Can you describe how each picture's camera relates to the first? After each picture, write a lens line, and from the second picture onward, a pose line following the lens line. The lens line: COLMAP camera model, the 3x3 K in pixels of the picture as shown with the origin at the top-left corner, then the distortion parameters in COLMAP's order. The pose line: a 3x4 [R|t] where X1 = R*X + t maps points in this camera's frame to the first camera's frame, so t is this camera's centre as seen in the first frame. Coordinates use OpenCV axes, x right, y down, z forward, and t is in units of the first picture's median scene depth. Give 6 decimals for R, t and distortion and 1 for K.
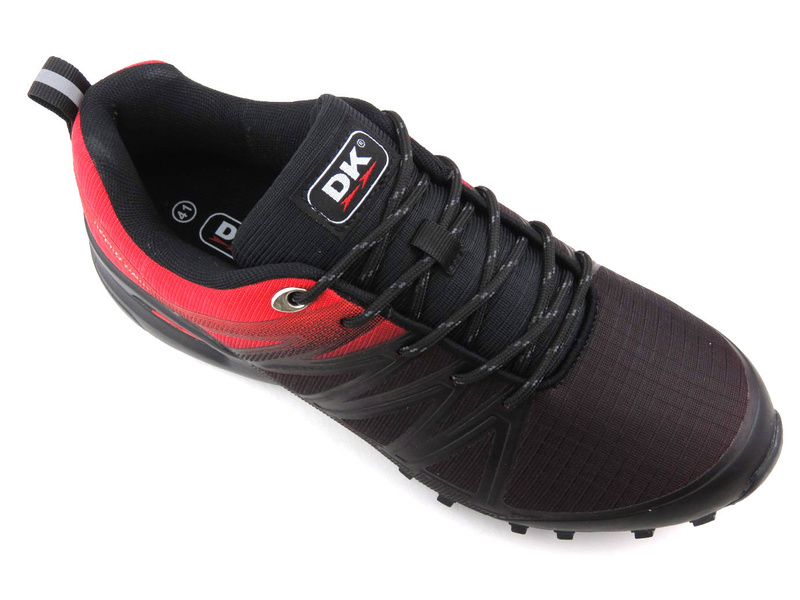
lens RADIAL K [[964.1, 0, 400.0], [0, 964.1, 300.0], [0, 0, 1]] dist [0.009793, 0.022897]
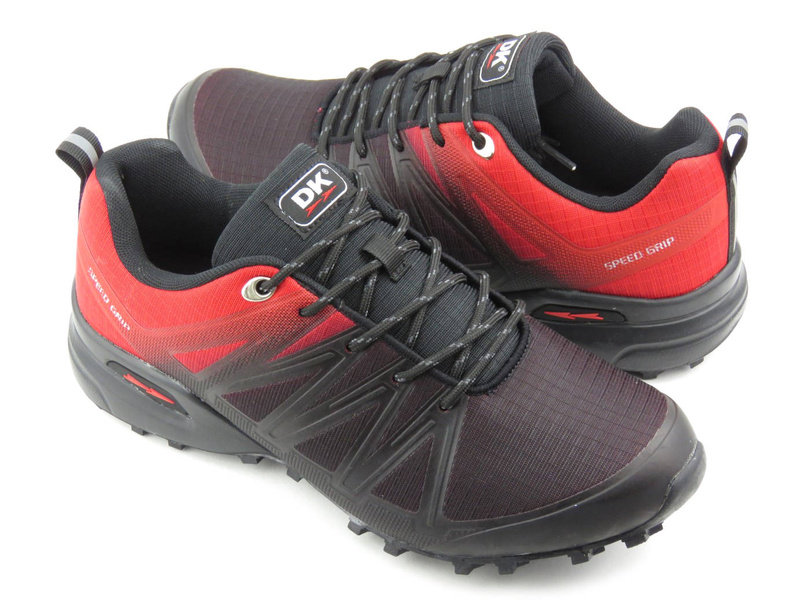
lens RADIAL K [[1710.5, 0, 400.0], [0, 1710.5, 300.0], [0, 0, 1]] dist [0.006898, 0.159937]
pose [[0.999007, 0.029718, -0.033209, 0.130555], [-0.041890, 0.880491, -0.472209, 0.993382], [0.015207, 0.473131, 0.880861, -0.839492]]
